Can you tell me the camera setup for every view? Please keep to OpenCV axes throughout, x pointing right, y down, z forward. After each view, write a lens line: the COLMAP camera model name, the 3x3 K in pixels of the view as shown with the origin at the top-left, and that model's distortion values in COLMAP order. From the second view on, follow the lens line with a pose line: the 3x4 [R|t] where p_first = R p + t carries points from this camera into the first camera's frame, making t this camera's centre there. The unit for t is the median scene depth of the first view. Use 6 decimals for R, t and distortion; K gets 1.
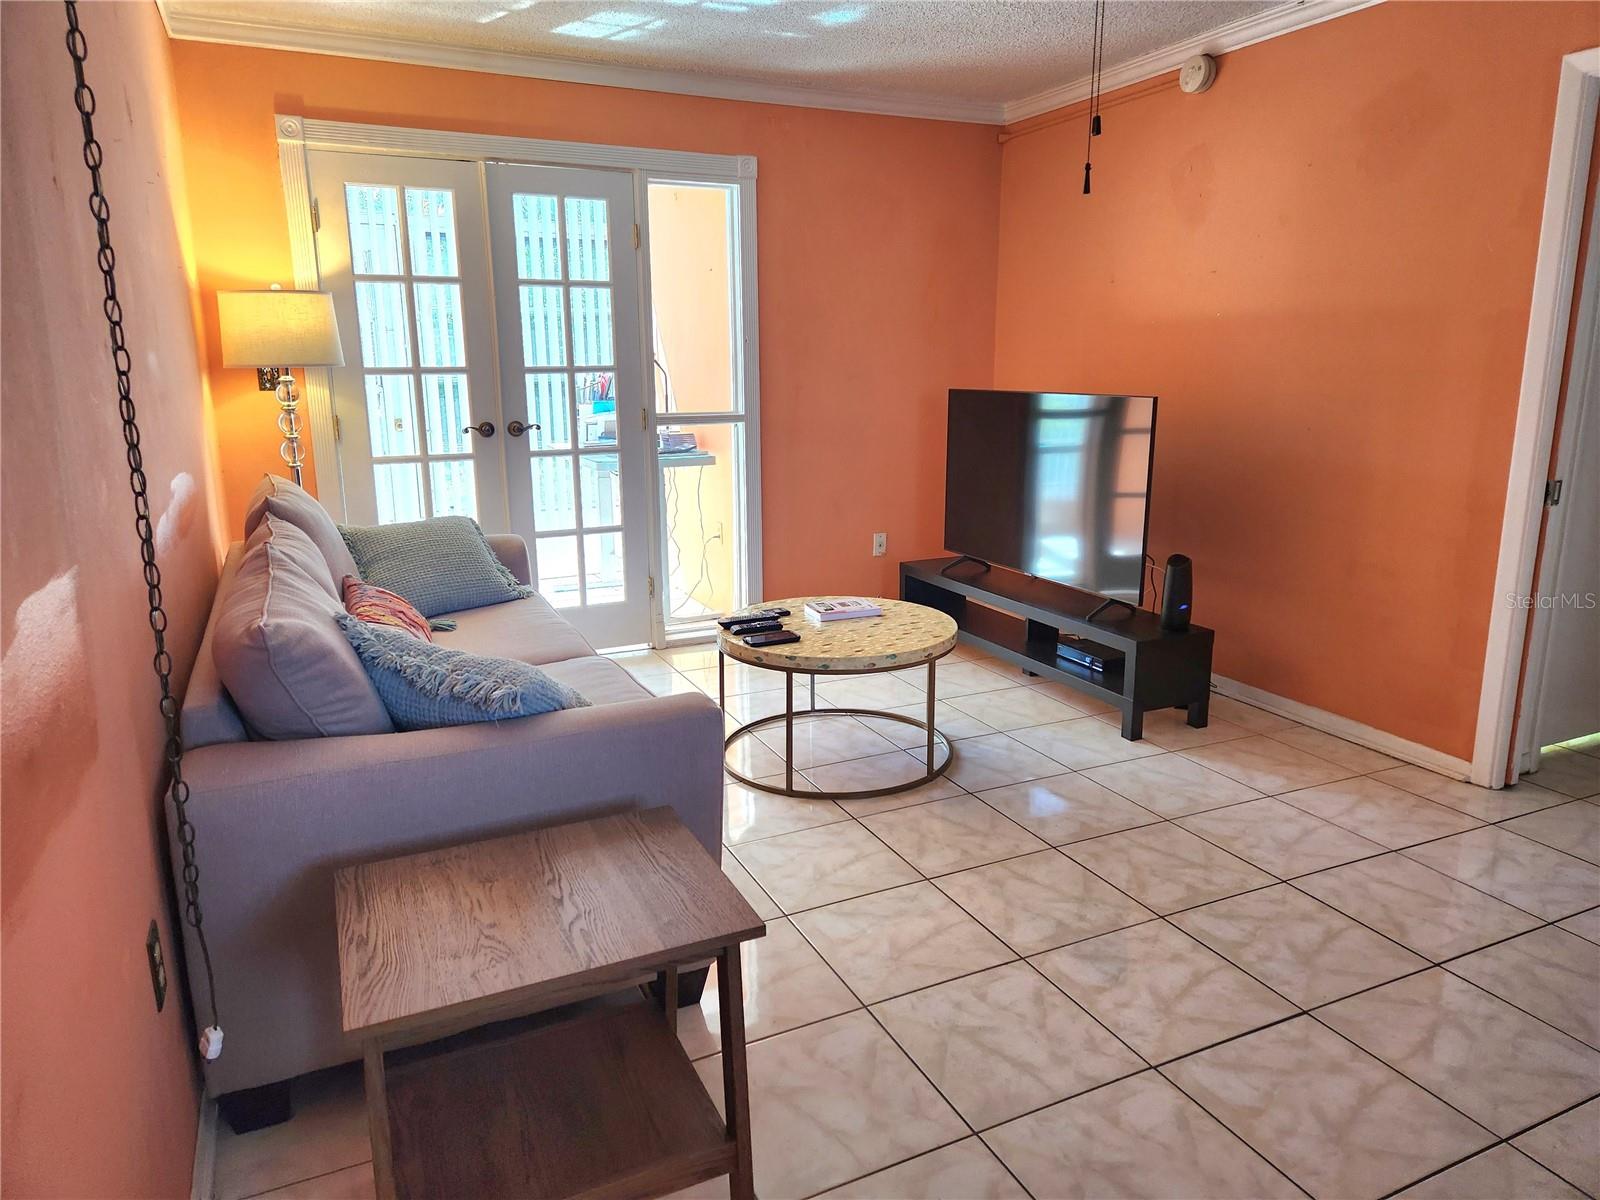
lens RADIAL K [[1065.6, 0, 791.8], [0, 1065.6, 590.9], [0, 0, 1]] dist [0.056338, -0.041625]
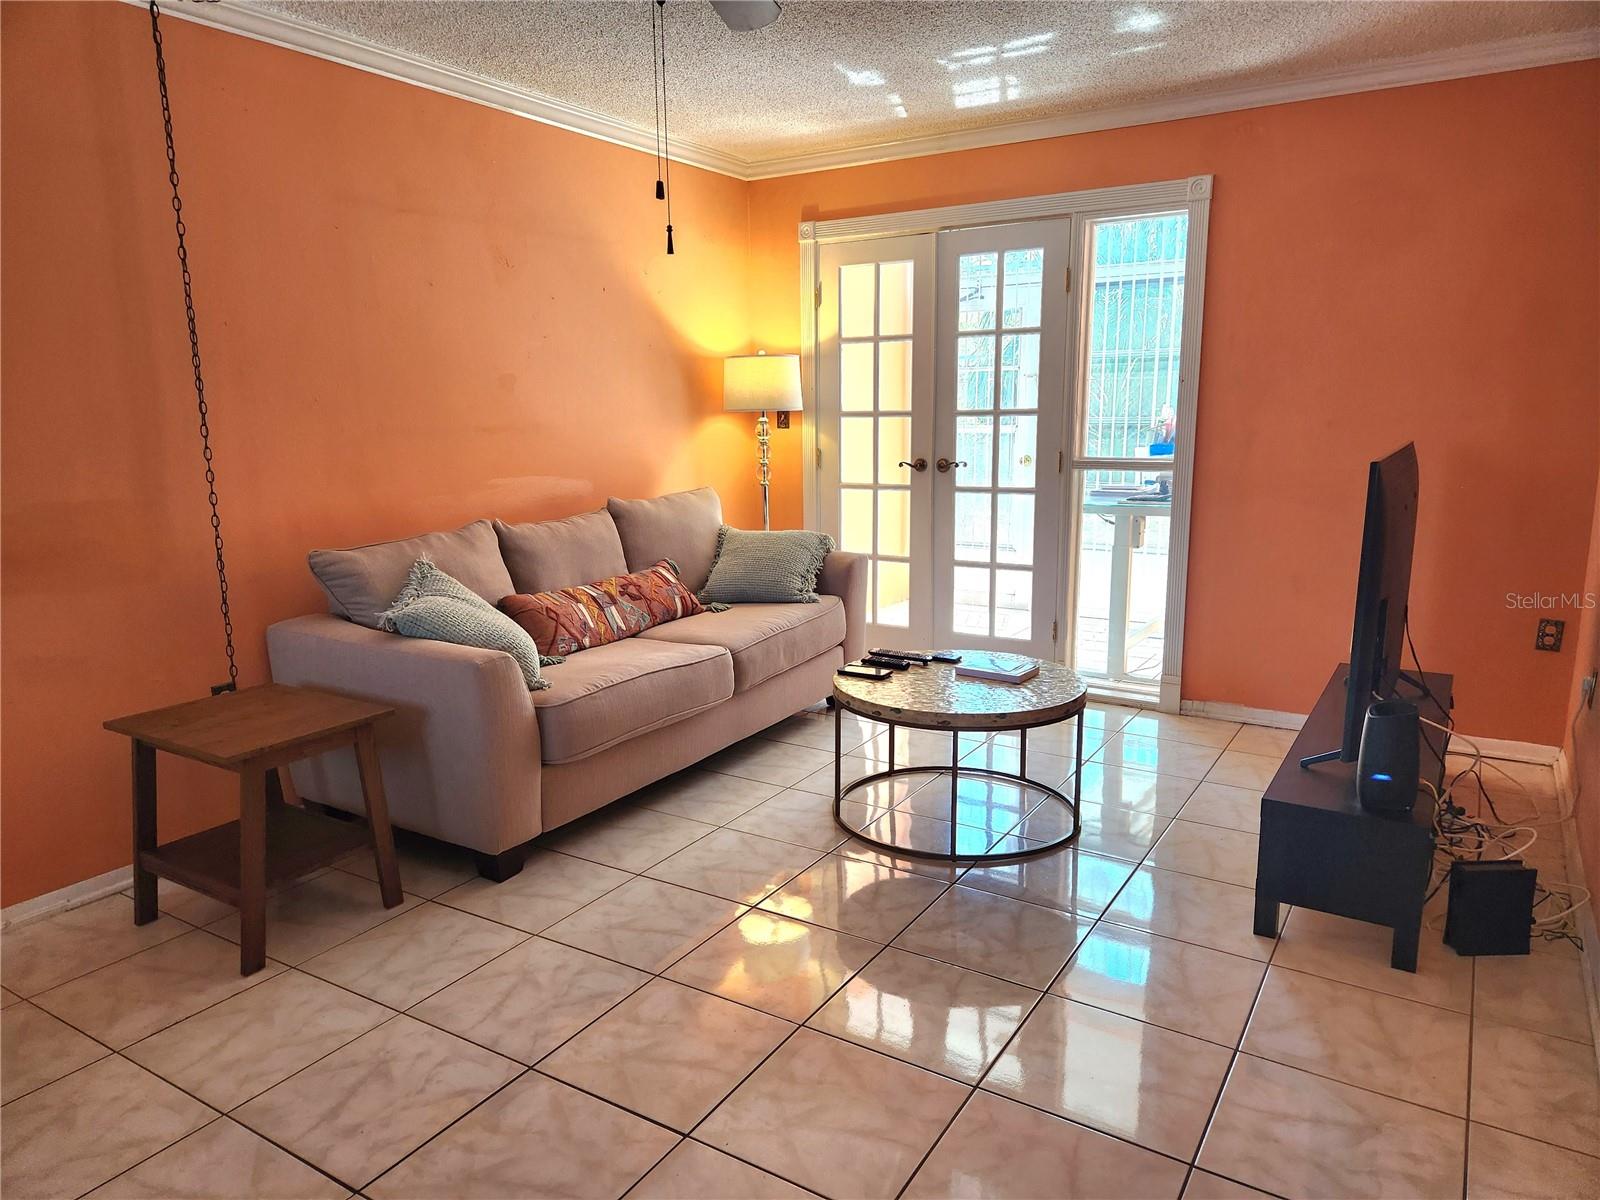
lens RADIAL K [[1065.6, 0, 794.5], [0, 1065.6, 608.5], [0, 0, 1]] dist [0.056338, -0.041625]
pose [[0.534999, 0.161377, -0.829297, 0.634703], [-0.175052, 0.981460, 0.078057, -0.067745], [0.826518, 0.103410, 0.553330, 0.282837]]
